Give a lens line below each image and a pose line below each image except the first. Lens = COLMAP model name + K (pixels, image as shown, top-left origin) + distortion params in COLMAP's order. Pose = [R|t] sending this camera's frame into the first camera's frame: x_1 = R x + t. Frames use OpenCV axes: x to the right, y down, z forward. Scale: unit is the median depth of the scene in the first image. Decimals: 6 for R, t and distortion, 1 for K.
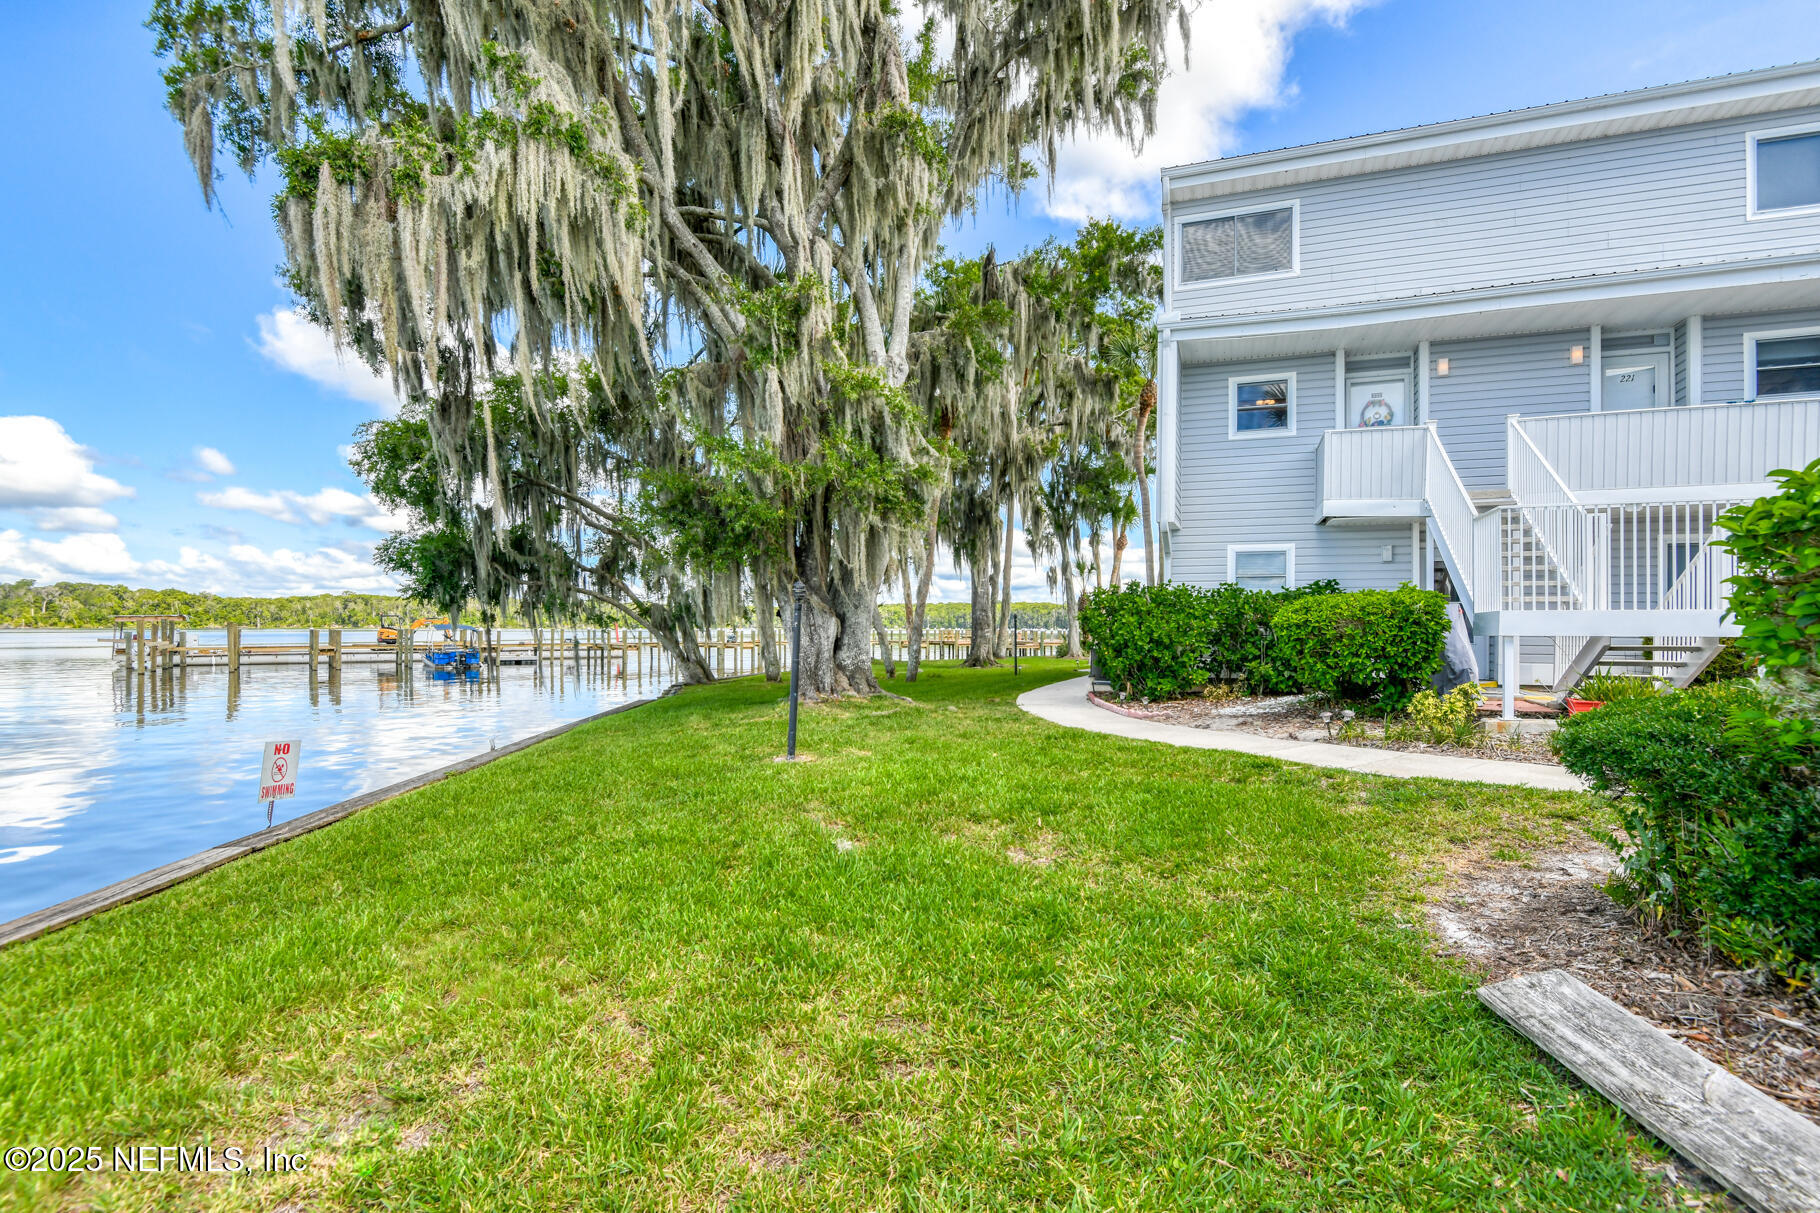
lens RADIAL K [[873.0, 0, 910.0], [0, 873.0, 618.5], [0, 0, 1]] dist [-0.014739, -0.001120]
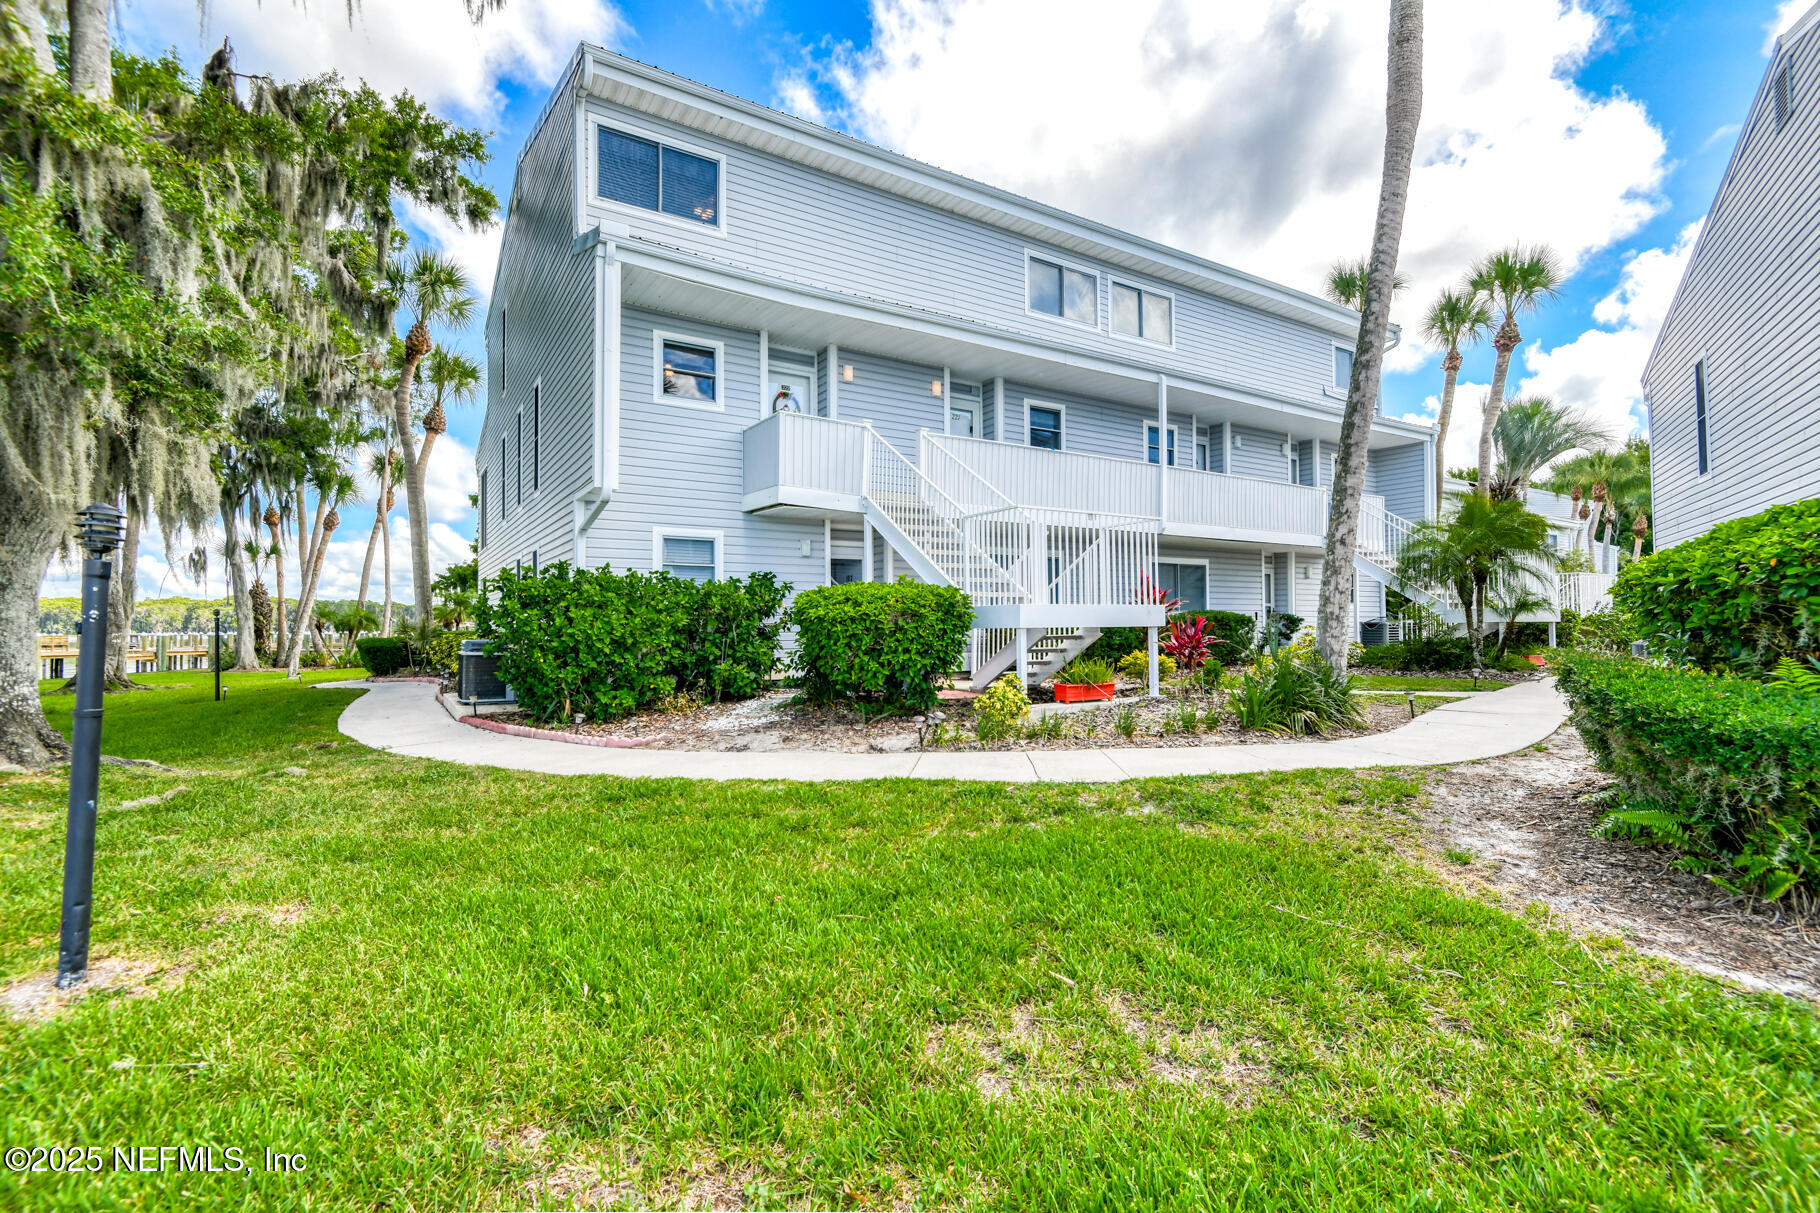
lens RADIAL K [[833.6, 0, 909.2], [0, 833.6, 598.9], [0, 0, 1]] dist [0.001462, -0.000705]
pose [[0.594477, 0.017948, 0.803912, -0.147217], [0.001801, 0.999719, -0.023651, 0.006122], [-0.804110, 0.015508, 0.594278, 0.353998]]
